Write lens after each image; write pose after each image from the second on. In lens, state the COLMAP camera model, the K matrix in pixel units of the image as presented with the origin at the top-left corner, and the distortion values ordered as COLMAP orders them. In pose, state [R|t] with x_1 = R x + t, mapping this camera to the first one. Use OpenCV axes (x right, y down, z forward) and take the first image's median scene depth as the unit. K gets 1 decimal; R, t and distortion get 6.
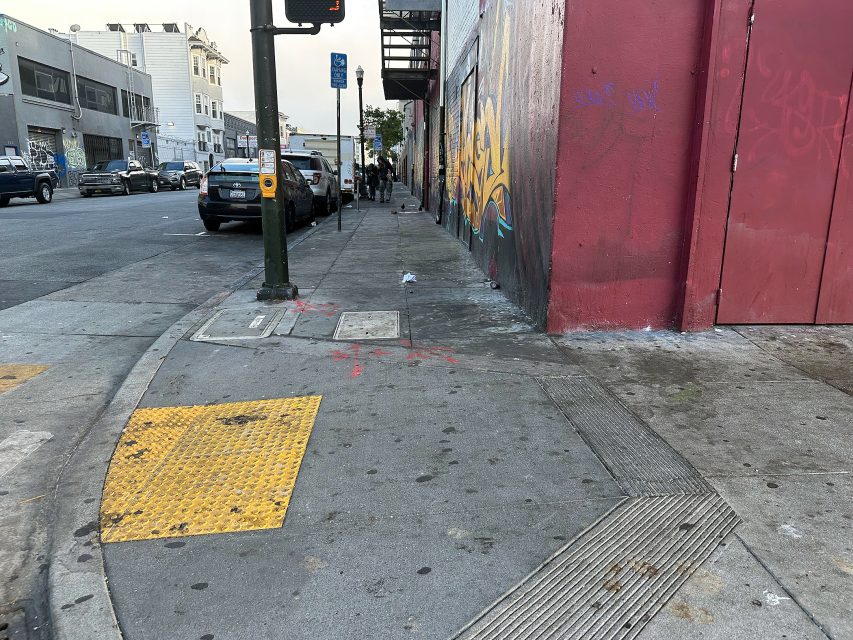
lens RADIAL K [[669.1, 0, 421.8], [0, 669.1, 353.2], [0, 0, 1]] dist [0.005414, -0.012391]
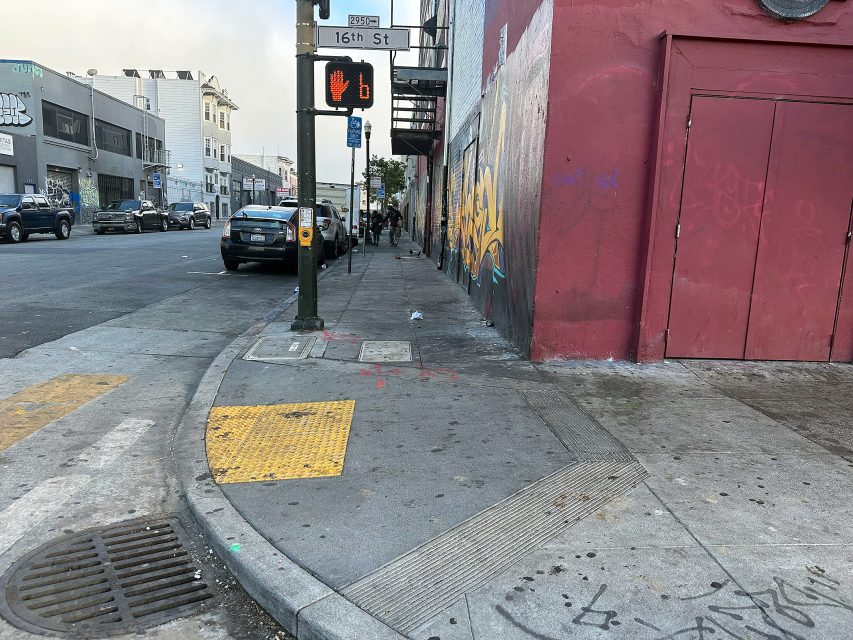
lens RADIAL K [[680.6, 0, 429.7], [0, 680.6, 361.0], [0, 0, 1]] dist [0.001460, -0.000500]
pose [[0.999461, 0.025343, 0.020867, -0.015249], [-0.024159, 0.998185, -0.055166, 0.025158], [-0.022227, 0.054632, 0.998259, -0.147943]]
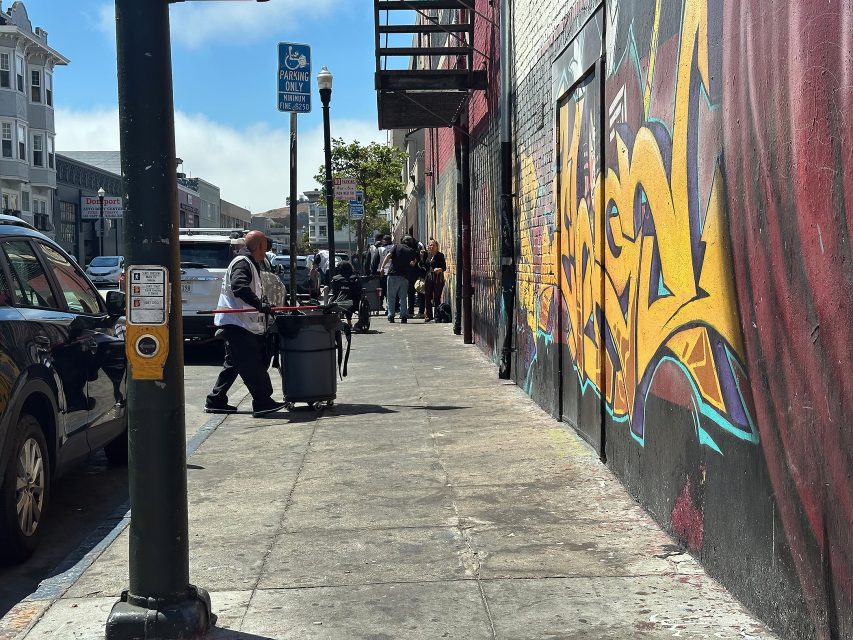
lens RADIAL K [[1296.5, 0, 427.0], [0, 1296.5, 299.0], [0, 0, 1]] dist [0.064965, 0.164814]
pose [[0.999726, -0.023385, -0.000664, -0.038362], [0.022643, 0.974339, -0.223942, -0.064468], [0.005884, 0.223866, 0.974602, 0.145443]]
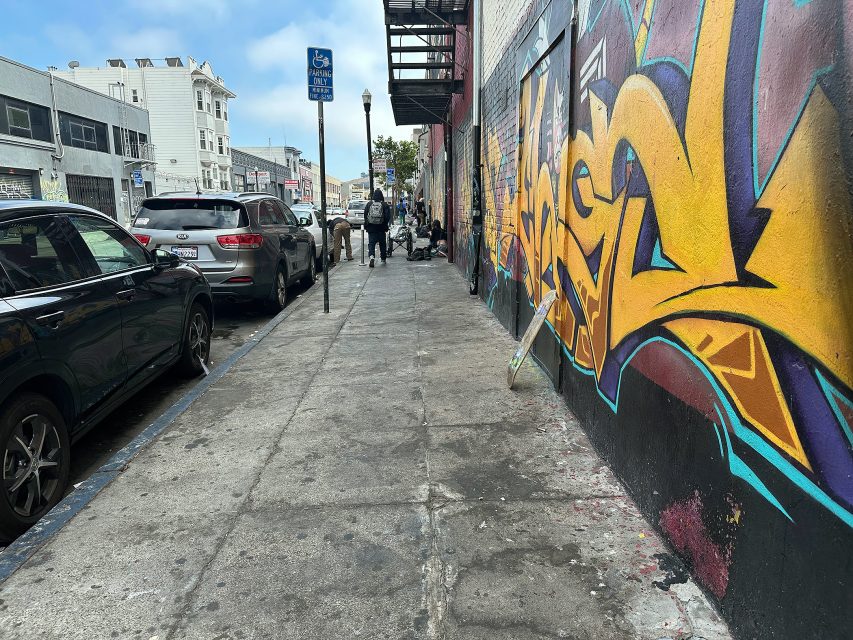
lens RADIAL K [[614.1, 0, 426.5], [0, 614.1, 320.0], [0, 0, 1]] dist [0.068051, -0.096302]
pose [[0.999624, -0.021014, -0.017611, -0.018122], [0.019706, 0.997254, -0.071392, -0.171857], [0.019063, 0.071018, 0.997293, 0.519375]]
